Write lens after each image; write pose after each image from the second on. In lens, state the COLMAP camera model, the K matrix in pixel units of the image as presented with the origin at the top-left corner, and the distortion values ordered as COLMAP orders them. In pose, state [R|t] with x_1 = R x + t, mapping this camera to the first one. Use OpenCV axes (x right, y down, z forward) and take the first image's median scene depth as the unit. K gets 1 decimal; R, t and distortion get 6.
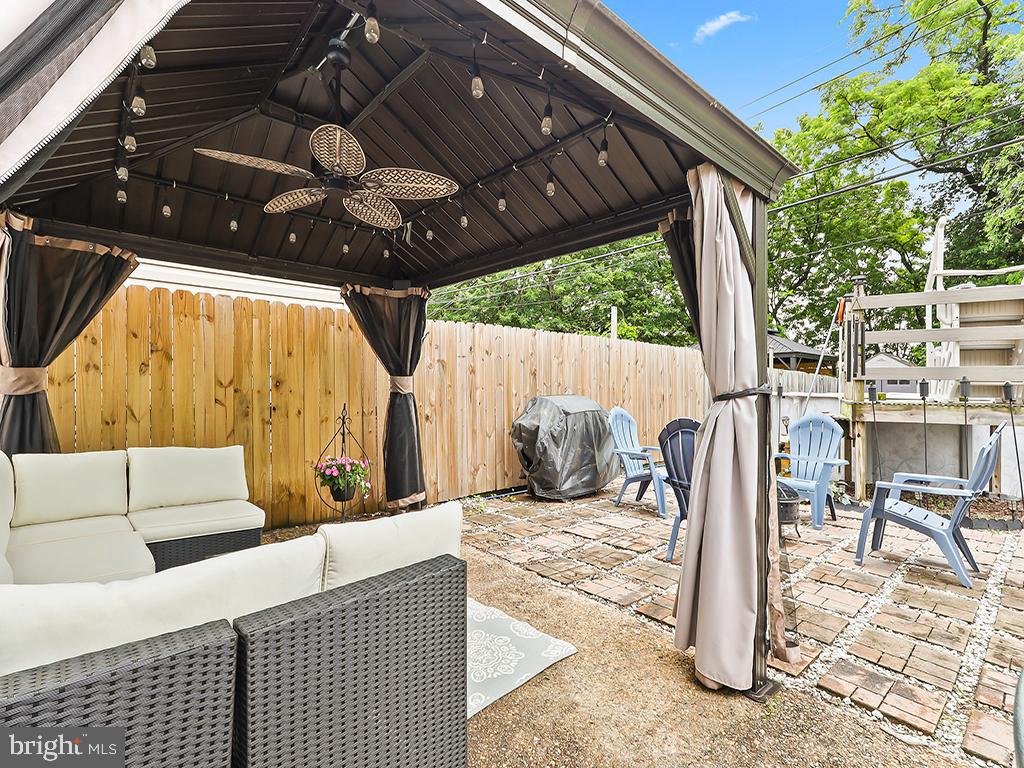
lens RADIAL K [[483.7, 0, 509.2], [0, 483.7, 385.3], [0, 0, 1]] dist [-0.000057, 0.000207]
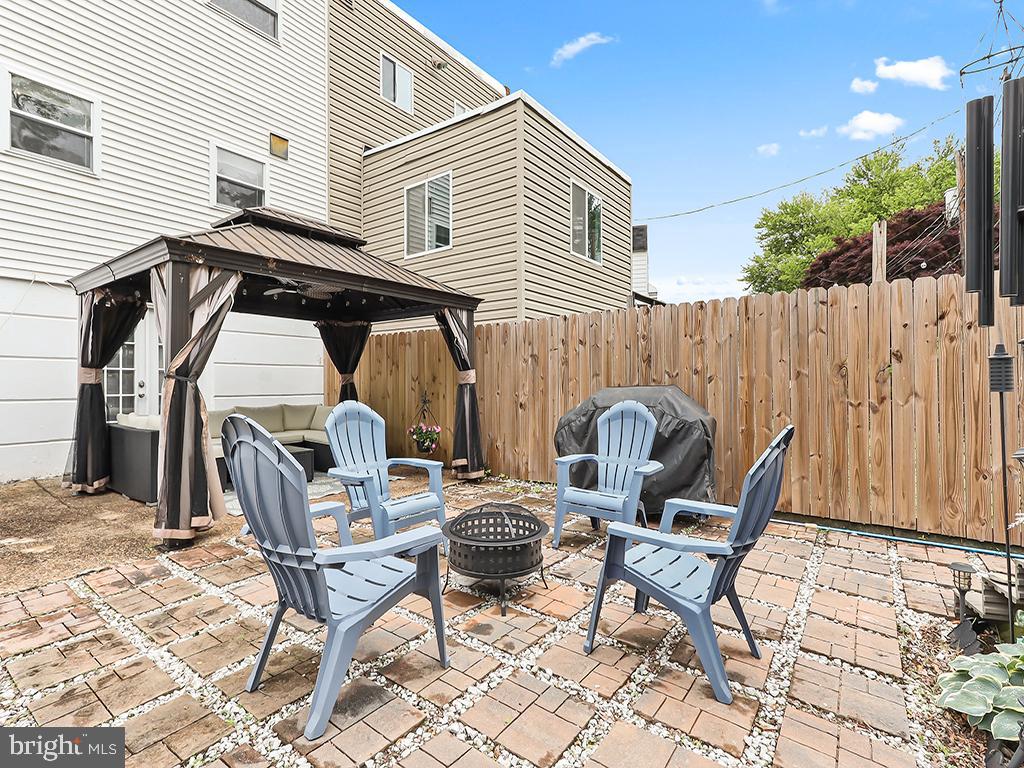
lens RADIAL K [[483.7, 0, 504.4], [0, 483.7, 386.0], [0, 0, 1]] dist [-0.000057, 0.000207]
pose [[0.219125, -0.011431, -0.975630, 0.690113], [0.004642, 0.999932, -0.010673, 0.023560], [0.975686, -0.002190, 0.219164, 0.506668]]
